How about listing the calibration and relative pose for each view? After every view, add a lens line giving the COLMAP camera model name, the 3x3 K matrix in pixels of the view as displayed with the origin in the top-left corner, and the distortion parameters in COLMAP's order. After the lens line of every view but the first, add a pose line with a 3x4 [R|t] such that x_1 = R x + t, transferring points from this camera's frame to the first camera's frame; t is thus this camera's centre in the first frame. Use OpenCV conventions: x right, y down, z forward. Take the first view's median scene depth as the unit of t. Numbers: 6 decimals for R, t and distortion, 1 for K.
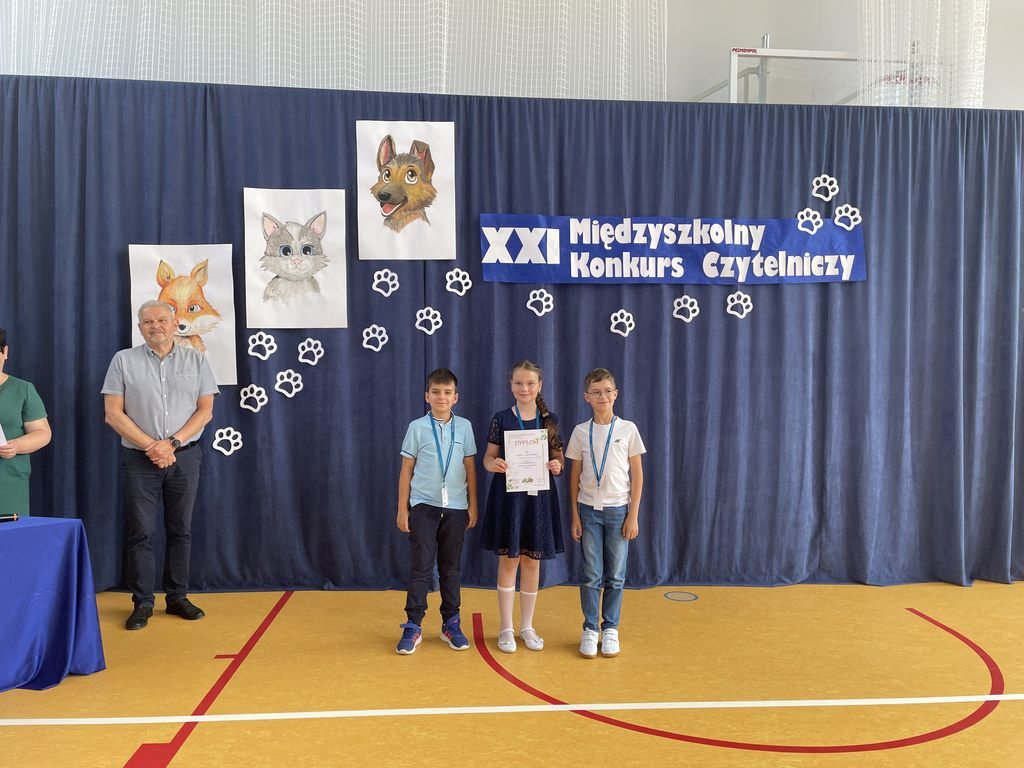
lens RADIAL K [[782.5, 0, 515.1], [0, 782.5, 376.2], [0, 0, 1]] dist [0.092092, -0.115922]
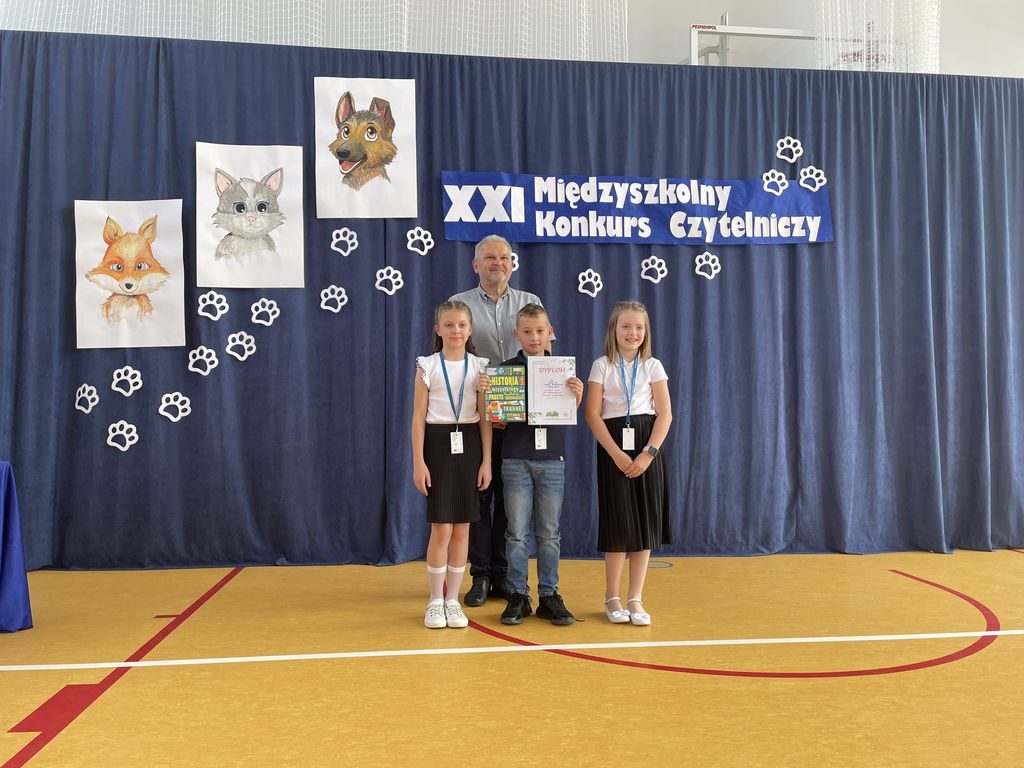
lens RADIAL K [[782.5, 0, 506.6], [0, 782.5, 368.2], [0, 0, 1]] dist [0.092092, -0.115922]
pose [[0.999309, -0.008096, 0.036287, -0.002175], [0.010521, 0.997687, -0.067161, 0.101728], [-0.035659, 0.067496, 0.997082, 0.039780]]
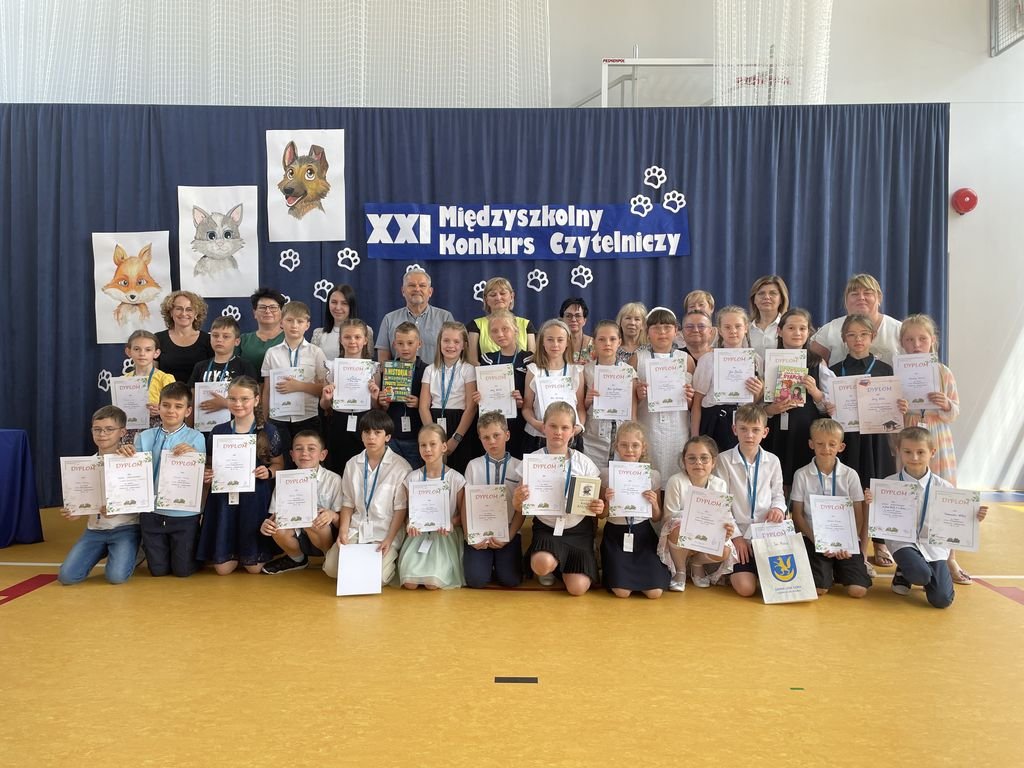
lens RADIAL K [[782.5, 0, 516.9], [0, 782.5, 376.5], [0, 0, 1]] dist [0.092092, -0.115922]
pose [[0.995066, 0.001643, -0.099197, 0.309955], [-0.001730, 0.999998, -0.000800, 0.063636], [0.099196, 0.000967, 0.995067, -0.199711]]
